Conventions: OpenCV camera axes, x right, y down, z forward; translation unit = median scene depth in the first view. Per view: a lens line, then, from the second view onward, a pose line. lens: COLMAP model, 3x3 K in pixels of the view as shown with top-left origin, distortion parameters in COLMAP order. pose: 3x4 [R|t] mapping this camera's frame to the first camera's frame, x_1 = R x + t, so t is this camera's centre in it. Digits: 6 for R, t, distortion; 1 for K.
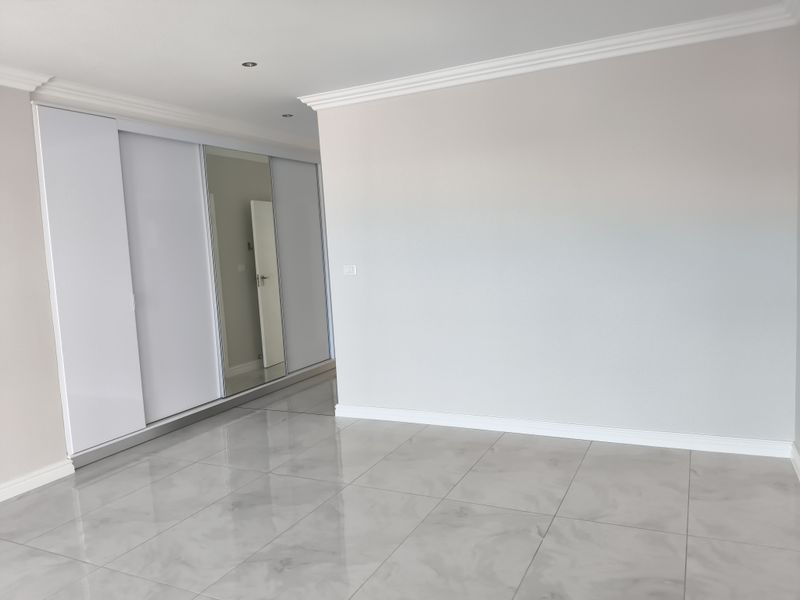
lens RADIAL K [[602.7, 0, 400.0], [0, 602.7, 300.0], [0, 0, 1]] dist [0.094859, -0.167160]
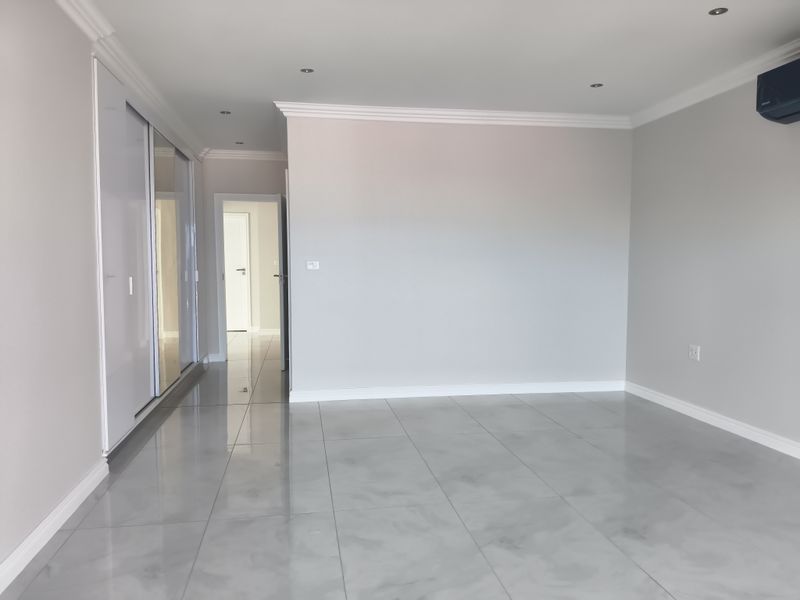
lens RADIAL K [[602.7, 0, 400.0], [0, 602.7, 300.0], [0, 0, 1]] dist [0.094859, -0.167160]
pose [[0.808859, 0.017681, 0.587737, -0.717753], [0.008697, 0.999079, -0.042024, 0.073190], [-0.587939, 0.039103, 0.807960, 0.023122]]
